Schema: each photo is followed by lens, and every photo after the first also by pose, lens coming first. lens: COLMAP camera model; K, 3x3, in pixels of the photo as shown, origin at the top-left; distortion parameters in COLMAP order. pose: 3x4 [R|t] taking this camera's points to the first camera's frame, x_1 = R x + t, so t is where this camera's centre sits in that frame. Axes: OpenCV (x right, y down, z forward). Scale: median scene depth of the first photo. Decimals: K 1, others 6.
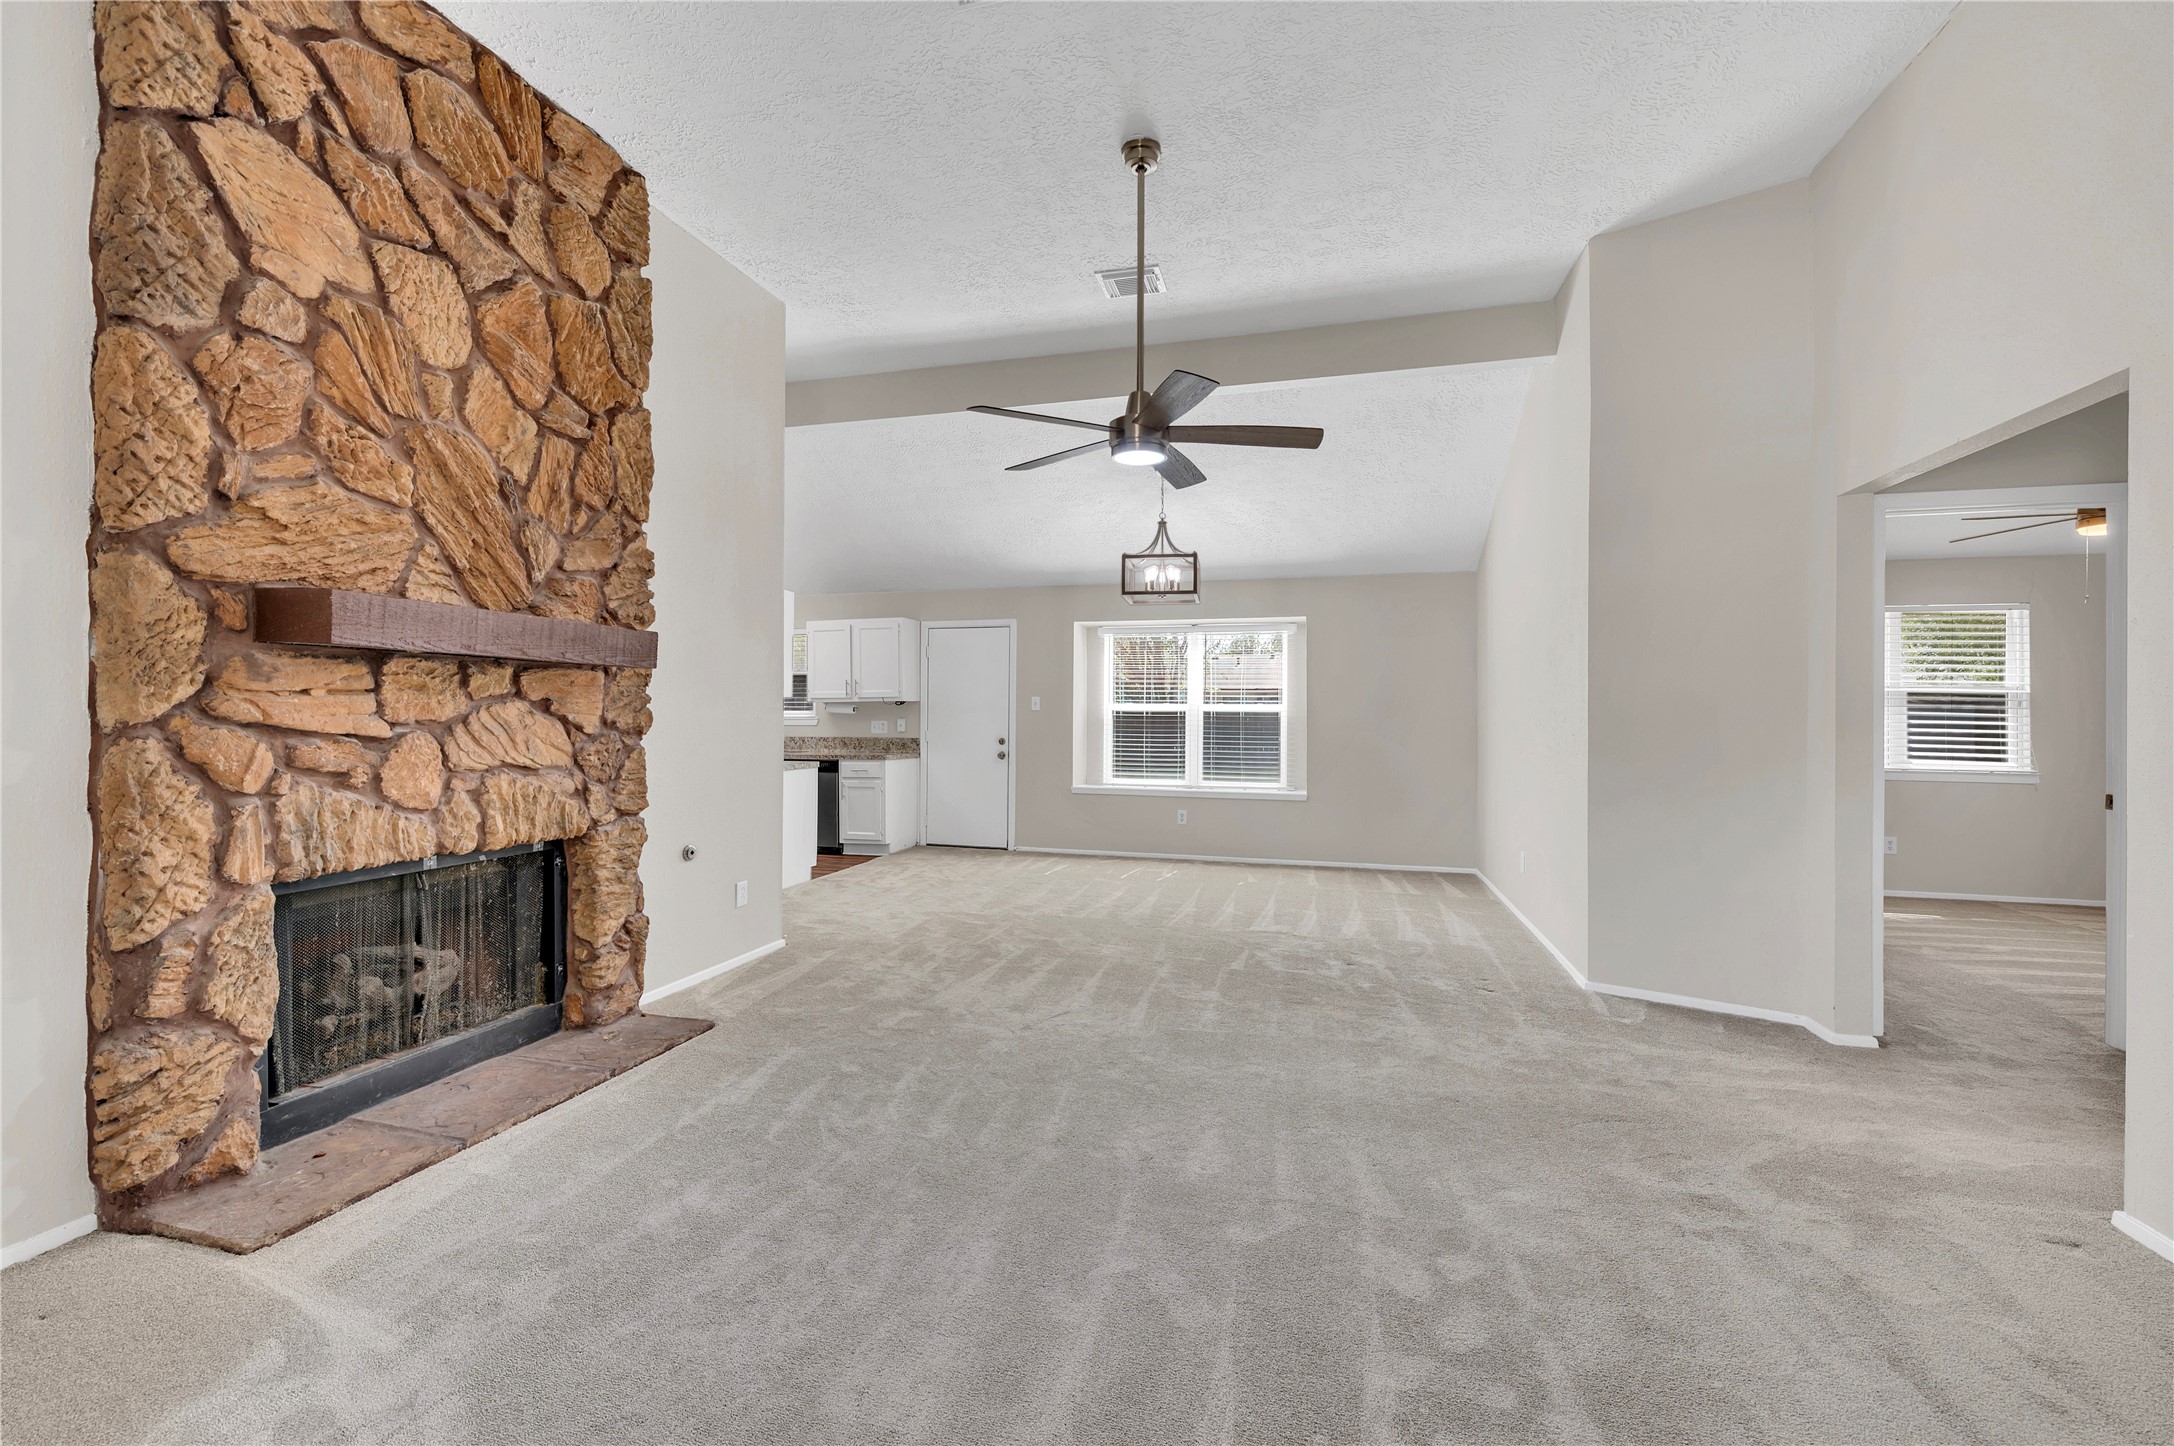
lens RADIAL K [[884.5, 0, 1097.5], [0, 884.5, 719.3], [0, 0, 1]] dist [-0.008239, 0.000318]
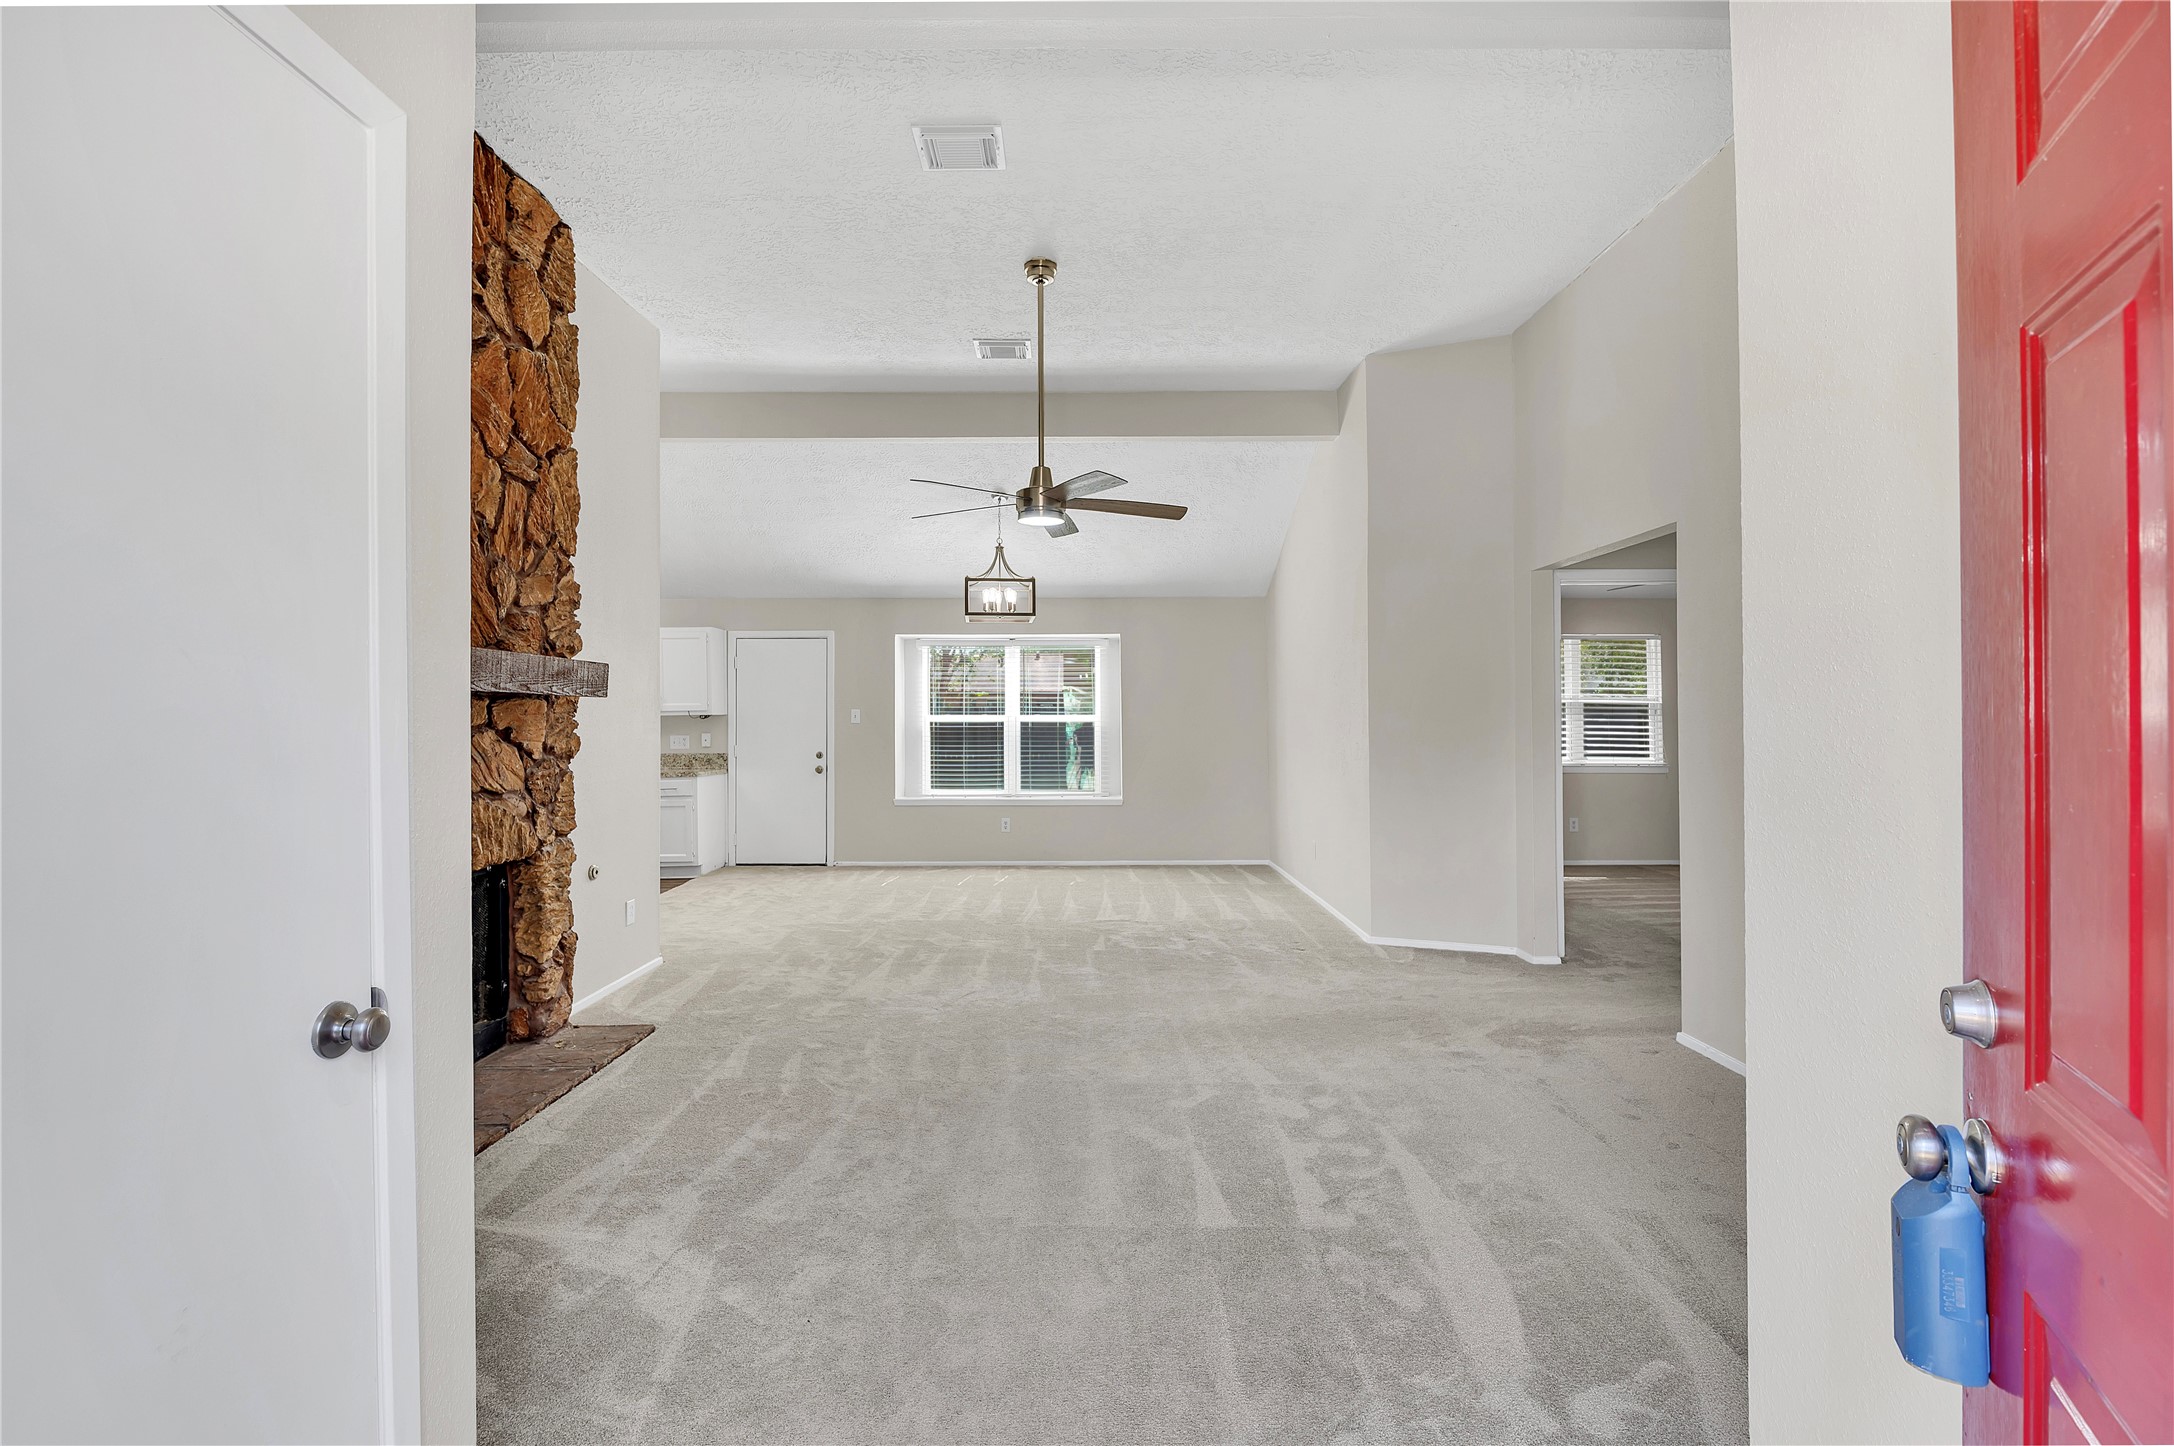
lens RADIAL K [[975.4, 0, 1106.1], [0, 975.4, 713.5], [0, 0, 1]] dist [-0.005299, -0.000368]
pose [[0.961569, -0.007522, 0.274462, -0.203314], [0.010168, 0.999915, -0.008219, -0.018522], [-0.274377, 0.010693, 0.961563, -0.260861]]
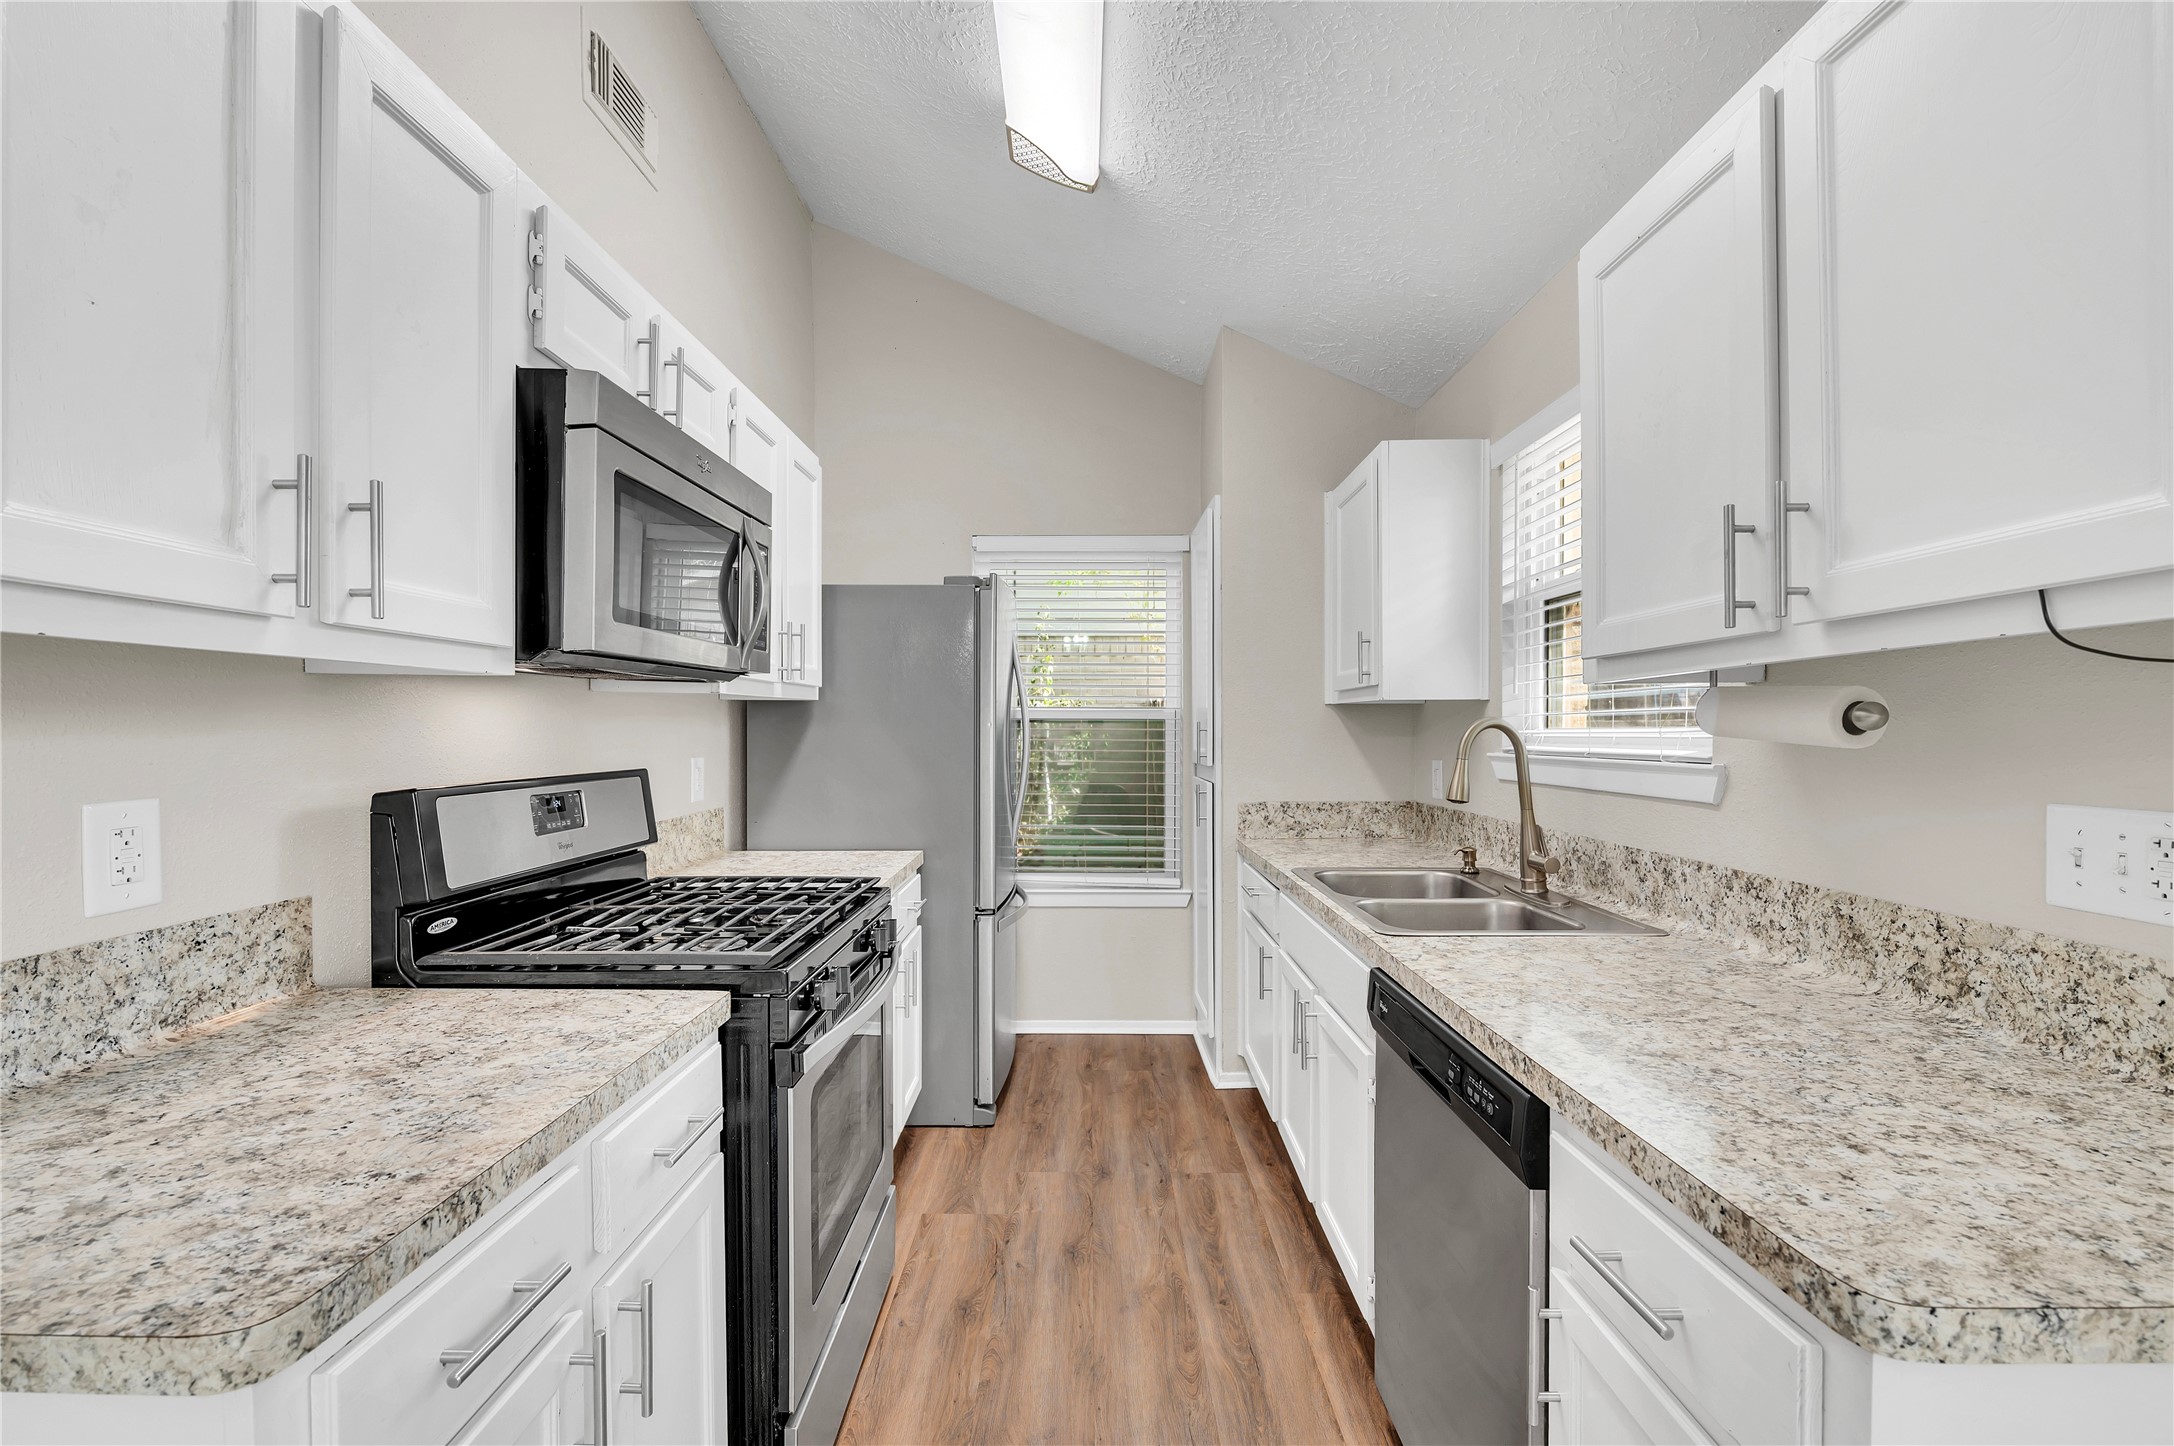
lens RADIAL K [[931.3, 0, 1085.8], [0, 931.3, 743.5], [0, 0, 1]] dist [-0.009563, -0.000142]
pose [[0.241367, 0.013523, -0.970340, -0.343165], [-0.001348, 0.999907, 0.013600, -0.018923], [0.970433, -0.001975, 0.241363, 1.778431]]
